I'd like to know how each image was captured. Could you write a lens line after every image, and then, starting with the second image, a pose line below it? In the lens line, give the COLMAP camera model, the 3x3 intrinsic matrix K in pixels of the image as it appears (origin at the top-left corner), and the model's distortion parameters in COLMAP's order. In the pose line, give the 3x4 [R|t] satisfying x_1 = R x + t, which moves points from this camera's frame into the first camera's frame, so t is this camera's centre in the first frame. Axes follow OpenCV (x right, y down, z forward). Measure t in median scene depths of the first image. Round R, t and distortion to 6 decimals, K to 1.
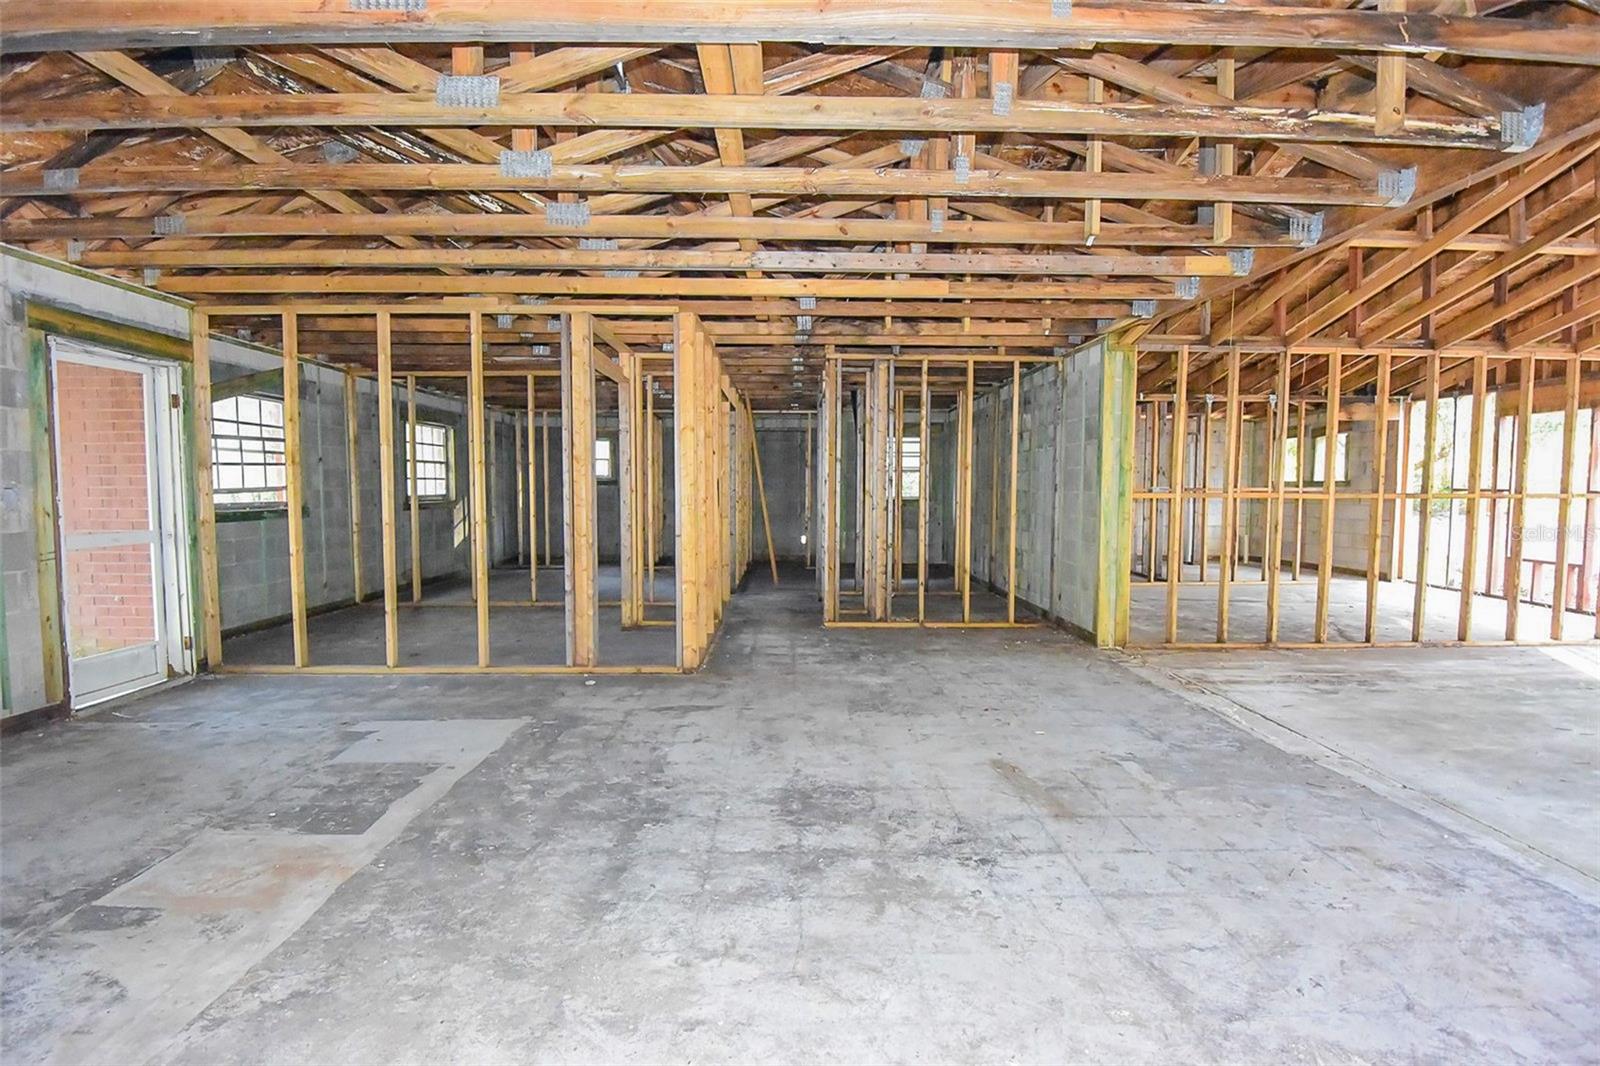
lens RADIAL K [[850.1, 0, 800.0], [0, 850.1, 533.0], [0, 0, 1]] dist [-0.004648, -0.026845]
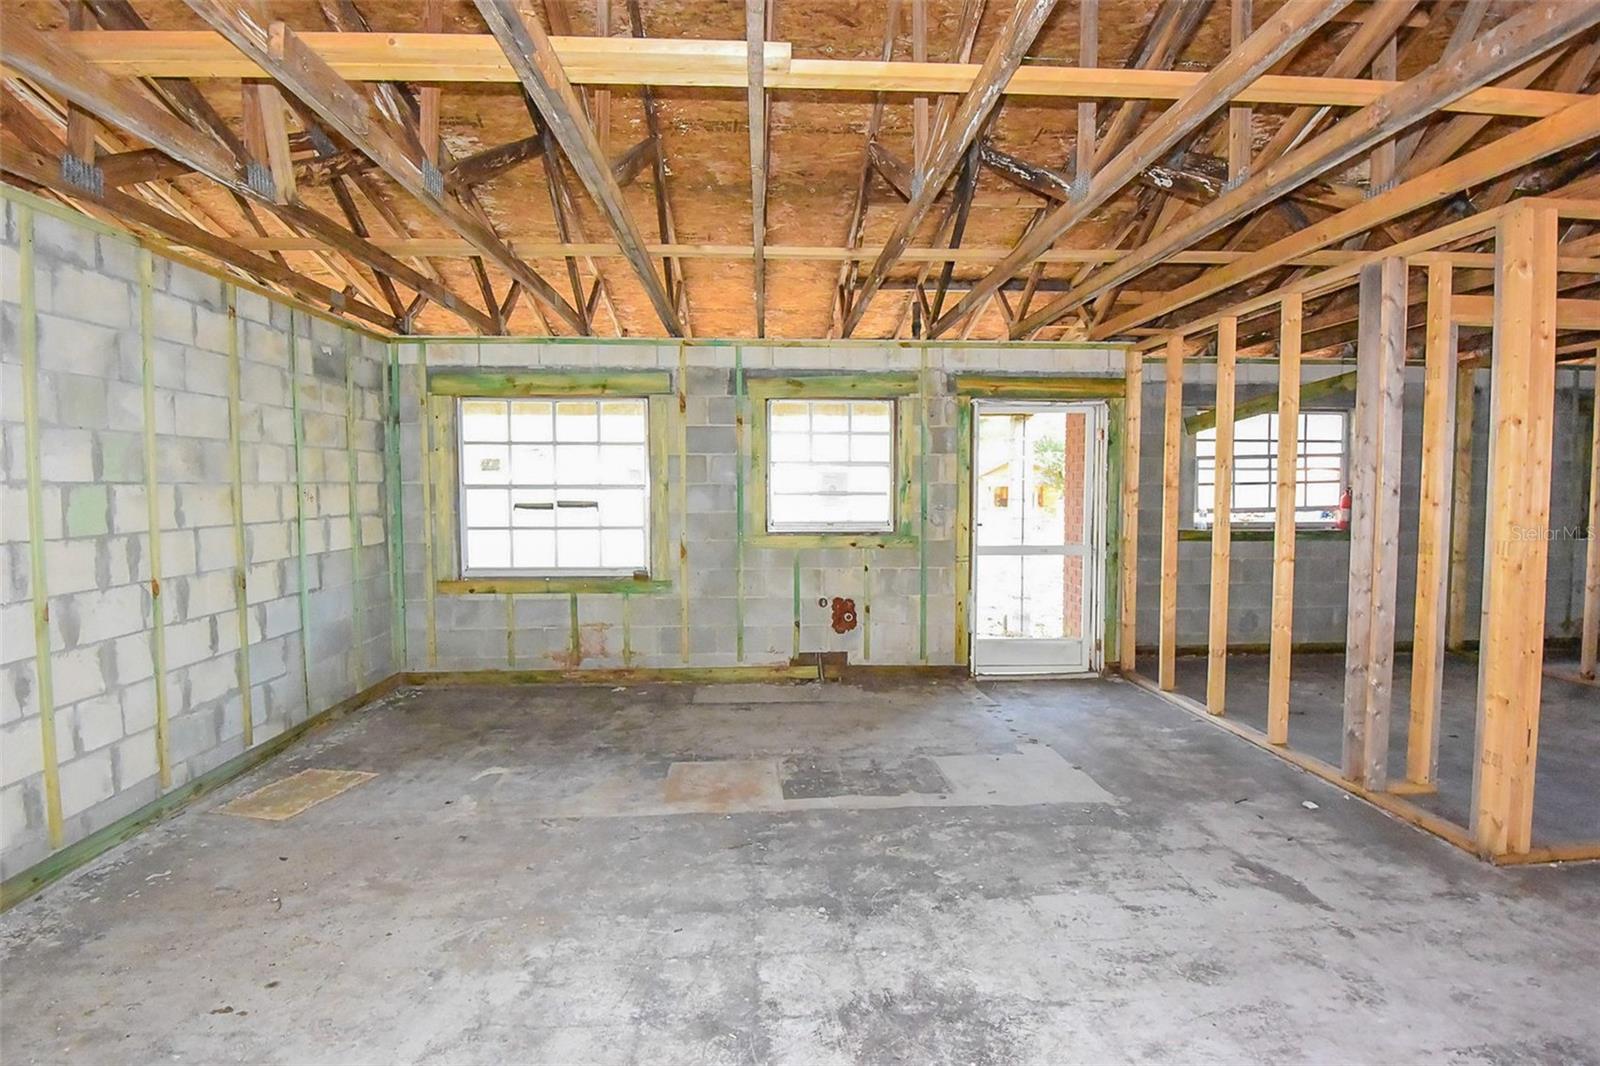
lens RADIAL K [[850.1, 0, 800.0], [0, 850.1, 533.0], [0, 0, 1]] dist [-0.004648, -0.026845]
pose [[0.042167, 0.049270, -0.997895, 0.635649], [-0.051304, 0.997572, 0.047086, -0.086024], [0.997792, 0.049211, 0.044592, 0.839152]]
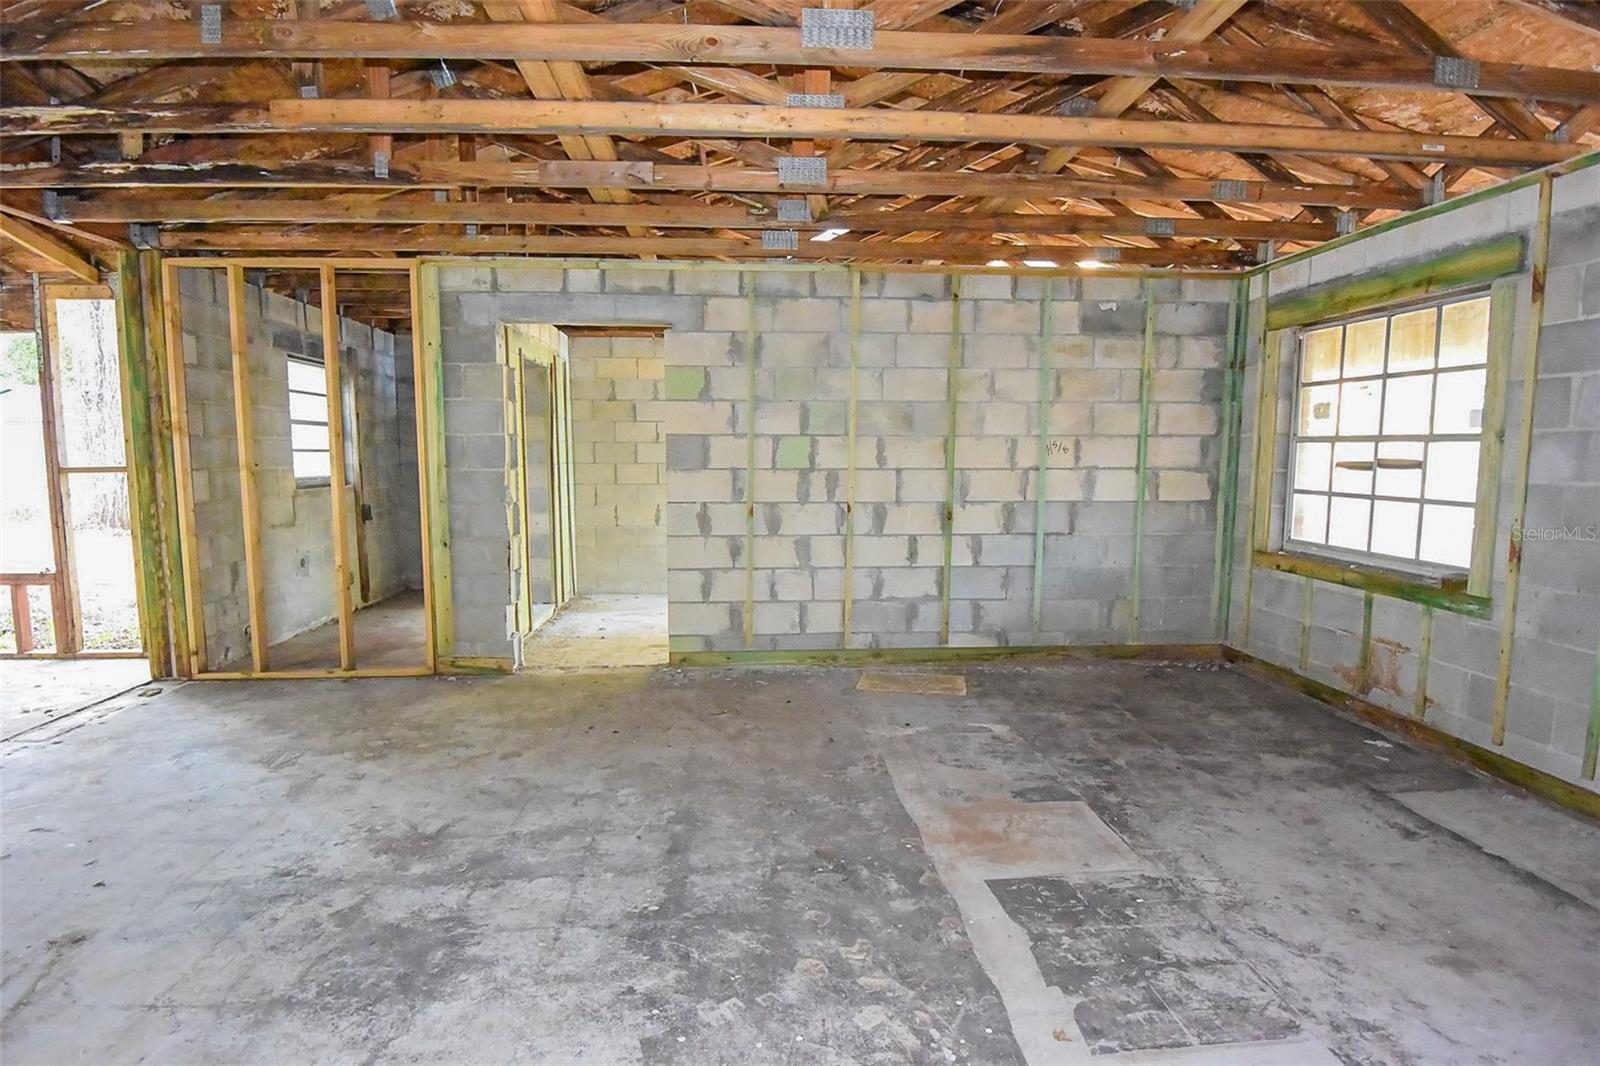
lens RADIAL K [[828.3, 0, 800.0], [0, 828.3, 533.0], [0, 0, 1]] dist [0.000495, -0.022955]
pose [[-0.997530, -0.001638, -0.070226, -0.238458], [-0.012323, 0.988303, 0.152003, -0.109151], [0.069155, 0.152493, -0.985882, 1.569251]]
